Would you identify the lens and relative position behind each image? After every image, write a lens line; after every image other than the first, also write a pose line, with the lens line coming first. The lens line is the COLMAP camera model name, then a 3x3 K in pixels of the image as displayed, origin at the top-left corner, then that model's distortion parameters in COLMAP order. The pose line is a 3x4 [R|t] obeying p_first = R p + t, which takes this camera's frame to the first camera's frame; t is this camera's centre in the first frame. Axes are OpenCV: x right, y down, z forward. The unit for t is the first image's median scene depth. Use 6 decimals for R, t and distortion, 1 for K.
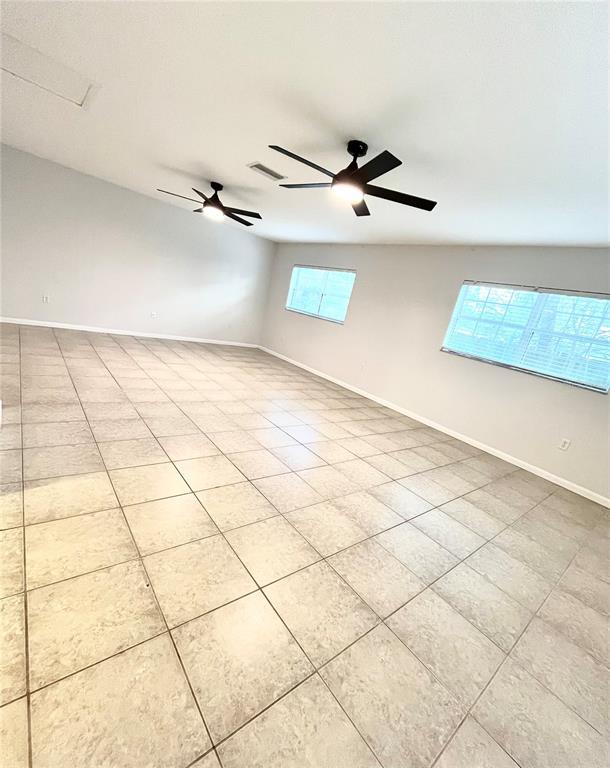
lens RADIAL K [[331.4, 0, 309.4], [0, 331.4, 395.8], [0, 0, 1]] dist [-0.001795, 0.000567]
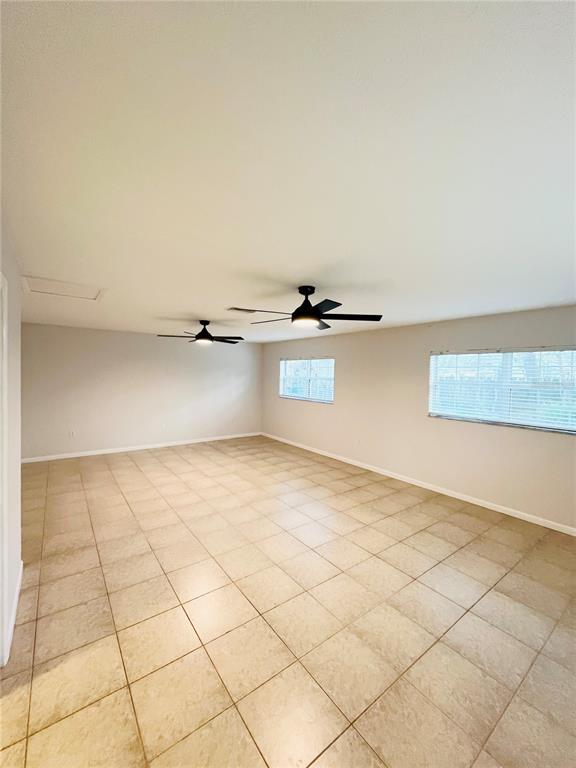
lens RADIAL K [[310.3, 0, 289.0], [0, 310.3, 376.4], [0, 0, 1]] dist [-0.003528, 0.000466]
pose [[0.980562, -0.191116, -0.044417, 0.052096], [0.171721, 0.945416, -0.276948, -0.099360], [0.094921, 0.263937, 0.959858, -0.024356]]
